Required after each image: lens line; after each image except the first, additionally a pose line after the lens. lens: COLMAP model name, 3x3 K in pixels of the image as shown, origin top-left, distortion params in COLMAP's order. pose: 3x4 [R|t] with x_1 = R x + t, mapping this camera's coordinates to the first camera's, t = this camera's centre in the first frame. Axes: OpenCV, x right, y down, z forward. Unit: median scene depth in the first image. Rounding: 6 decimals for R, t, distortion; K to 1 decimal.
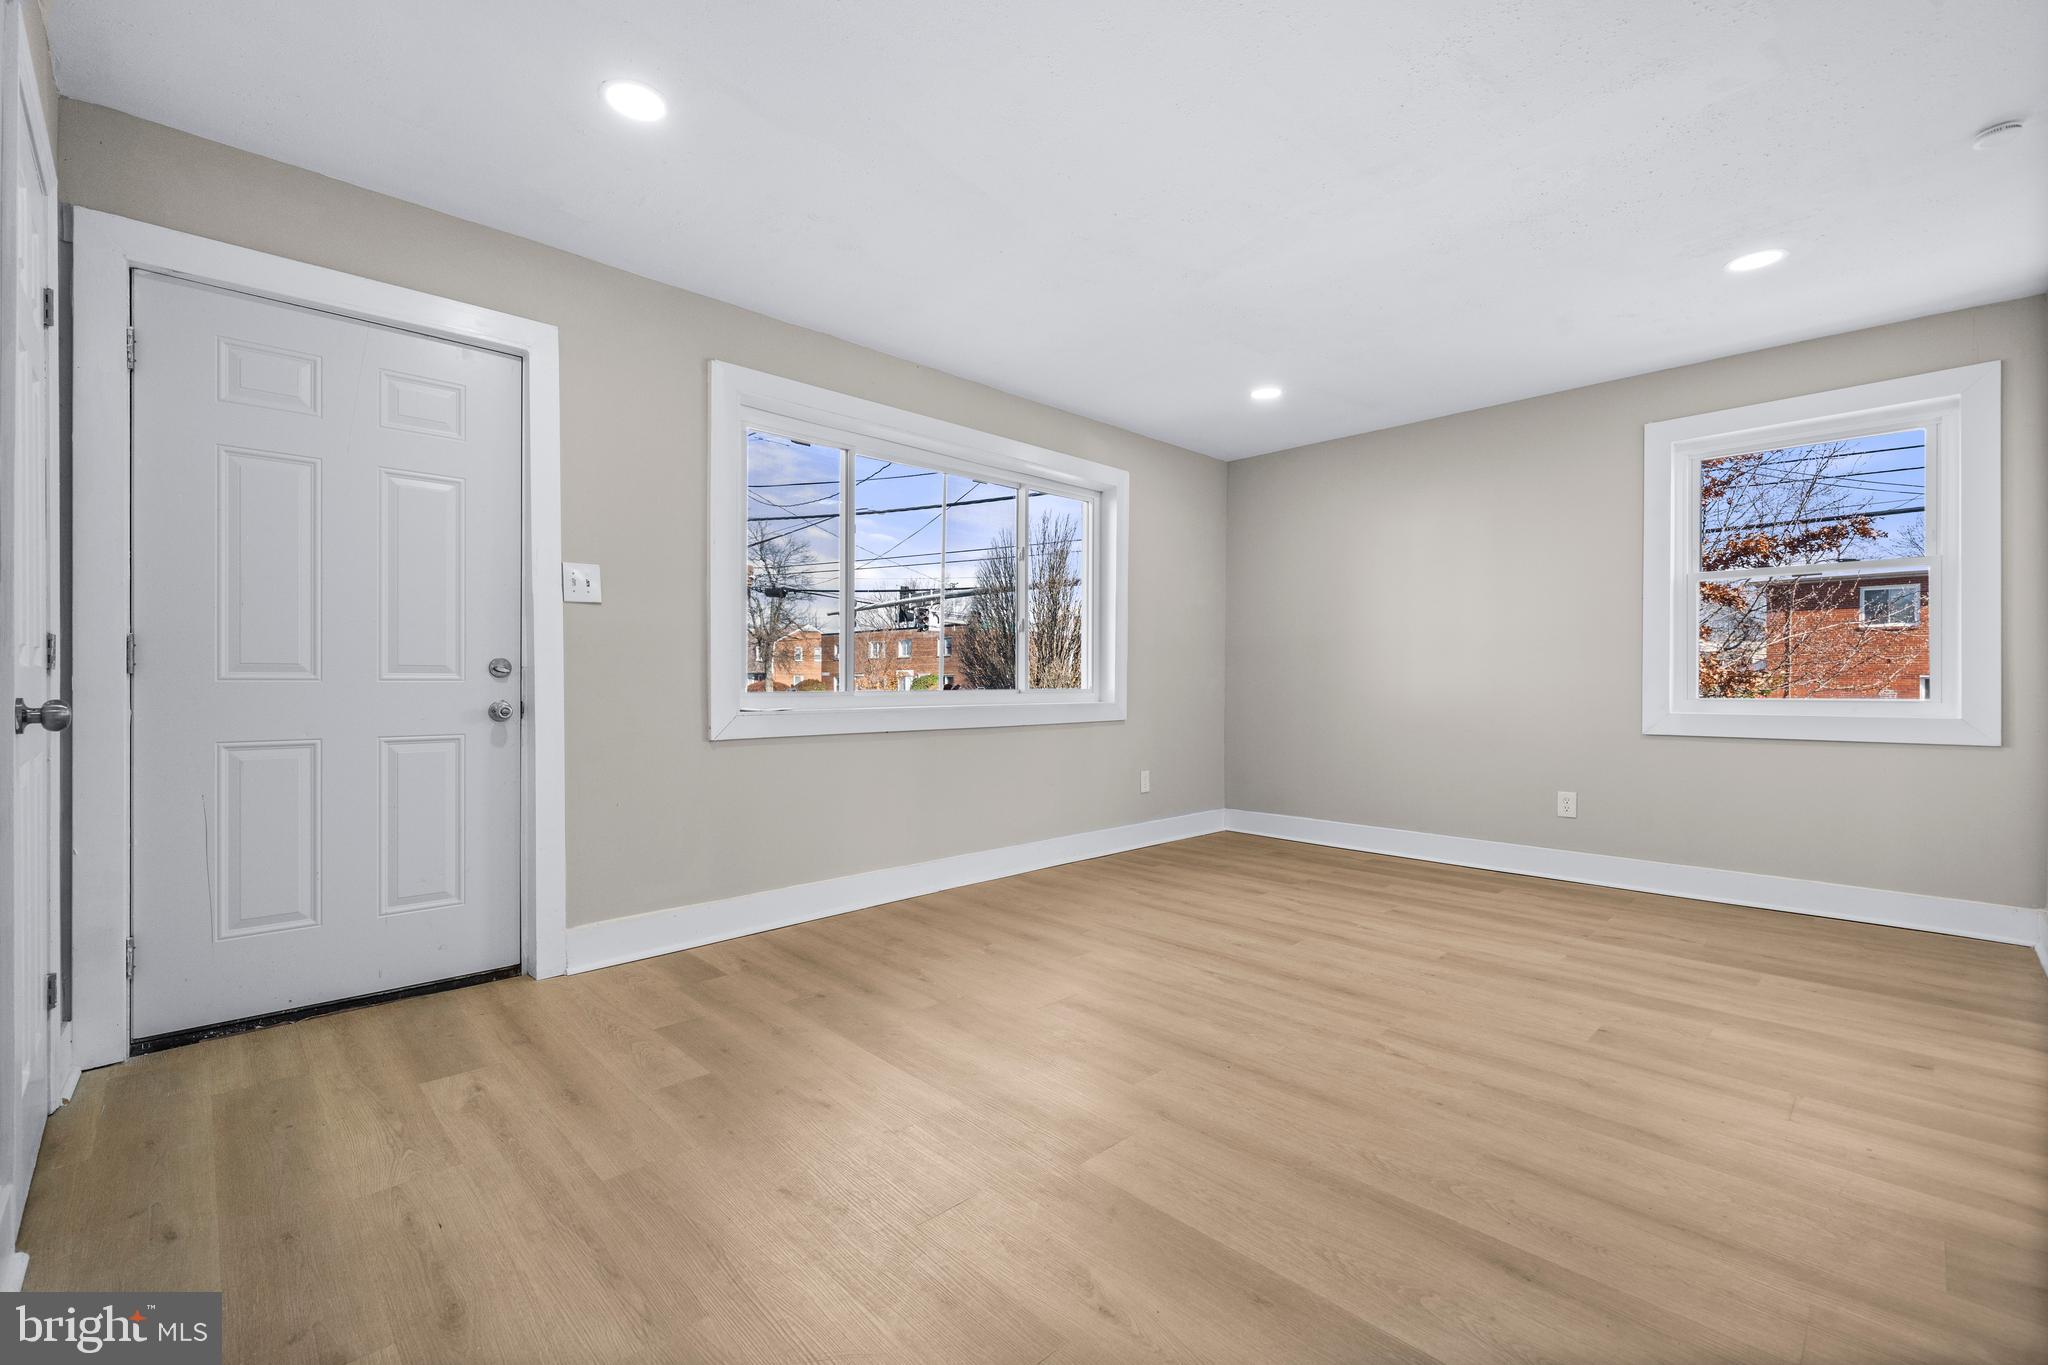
lens RADIAL K [[869.9, 0, 1014.6], [0, 869.9, 686.4], [0, 0, 1]] dist [-0.001530, -0.000178]
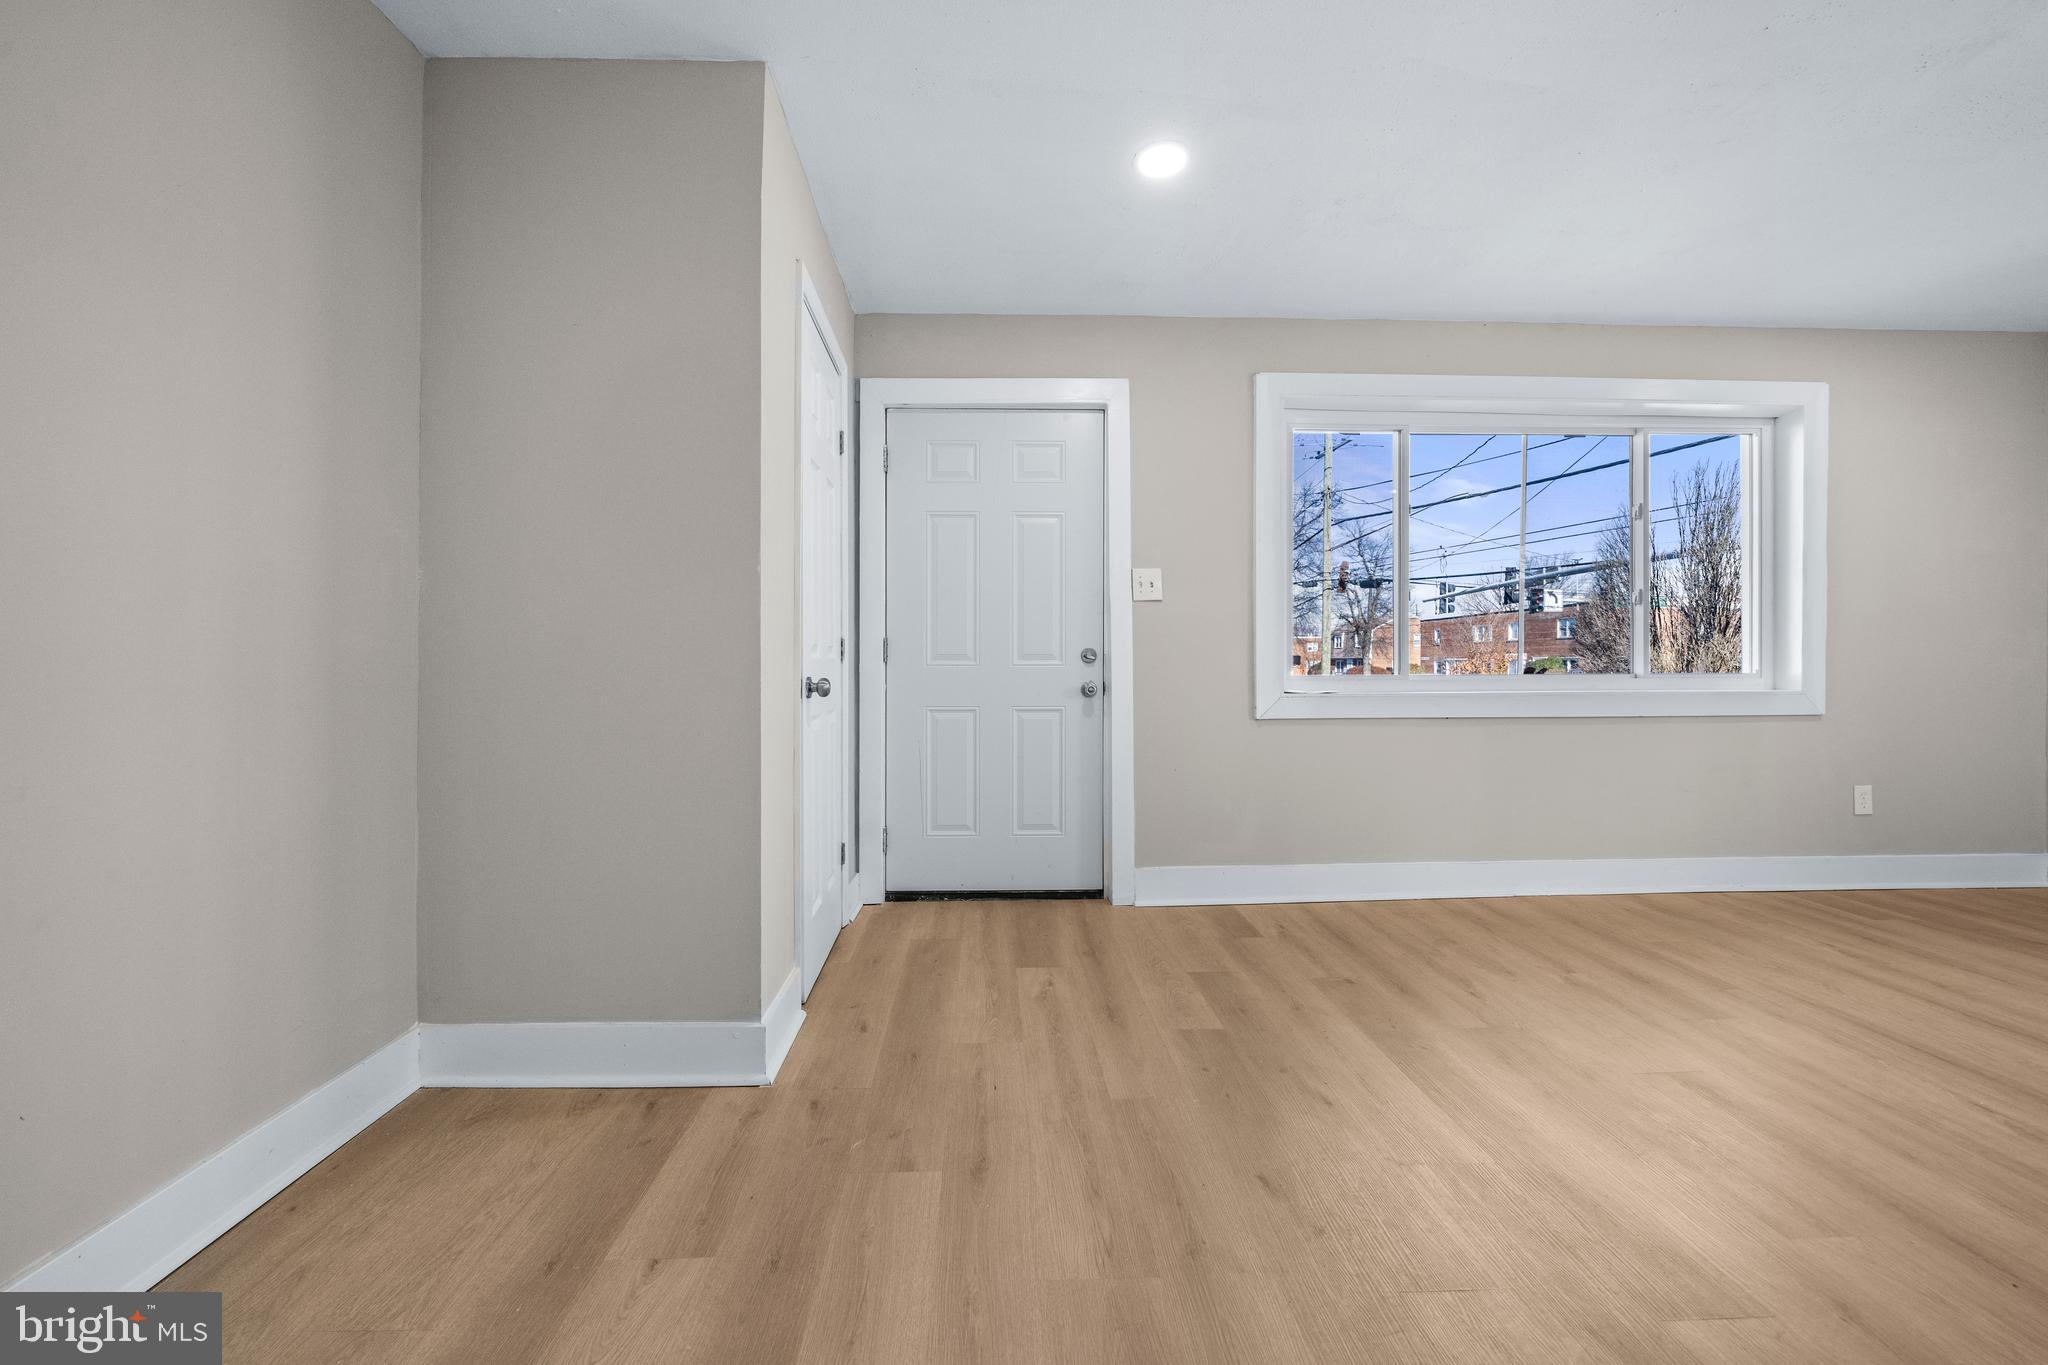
lens RADIAL K [[740.9, 0, 1010.5], [0, 740.9, 666.9], [0, 0, 1]] dist [-0.005456, -0.000025]
pose [[0.745338, -0.002960, -0.666680, 0.048672], [-0.000103, 0.999990, -0.004555, 0.000591], [0.666687, 0.003464, 0.745330, 0.105279]]
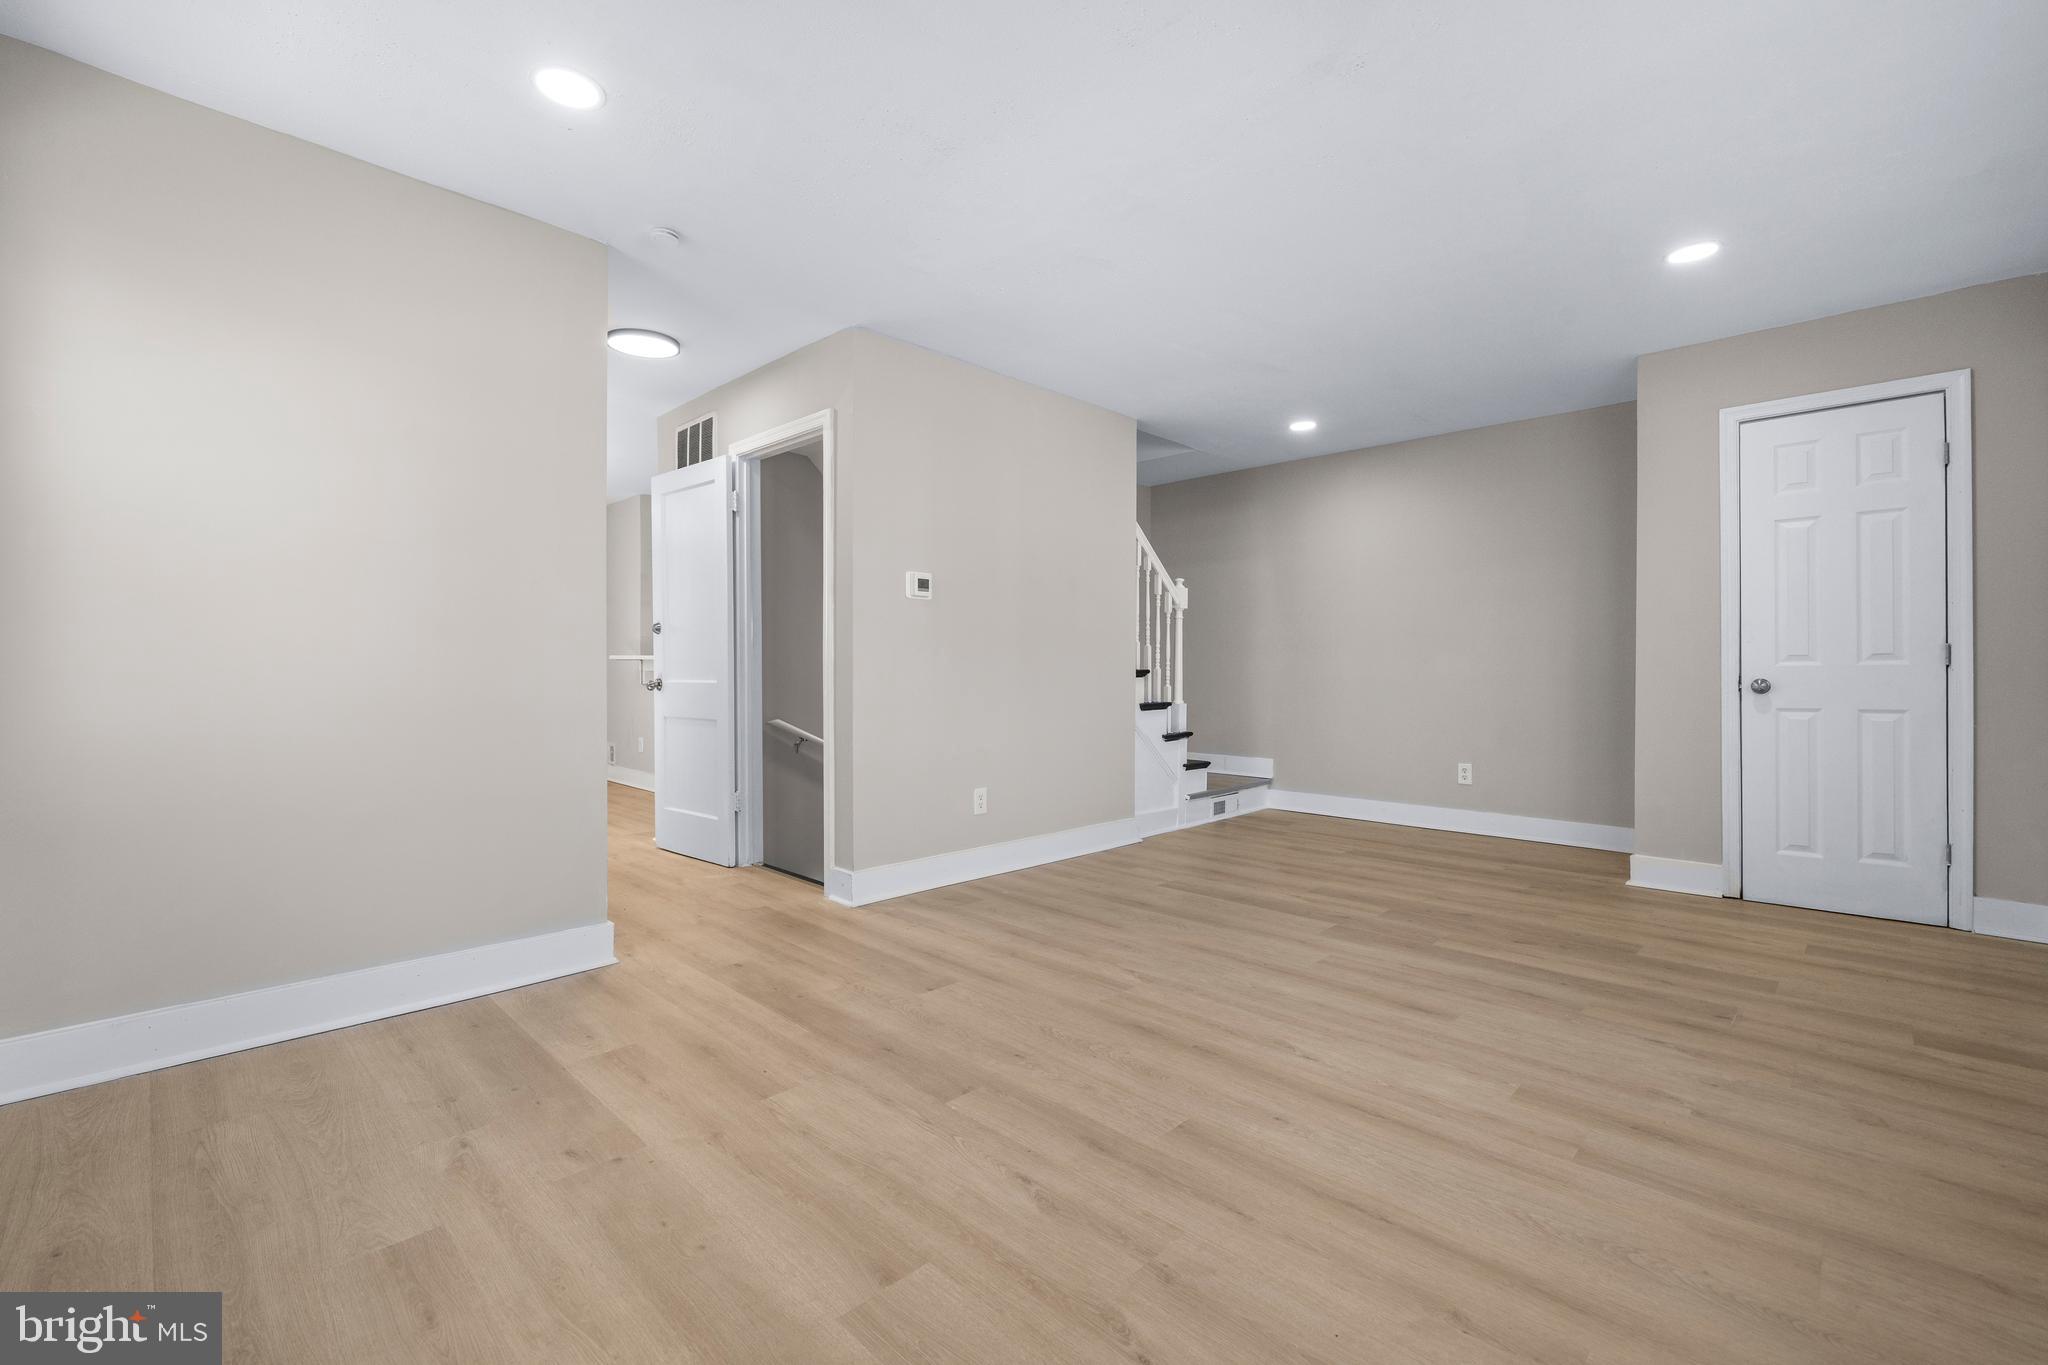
lens RADIAL K [[869.9, 0, 1014.6], [0, 869.9, 686.4], [0, 0, 1]] dist [-0.001530, -0.000178]
pose [[-0.999799, -0.001115, -0.020006, 0.502551], [-0.001549, 0.999764, 0.021690, -0.008525], [0.019977, 0.021717, -0.999565, 1.769808]]
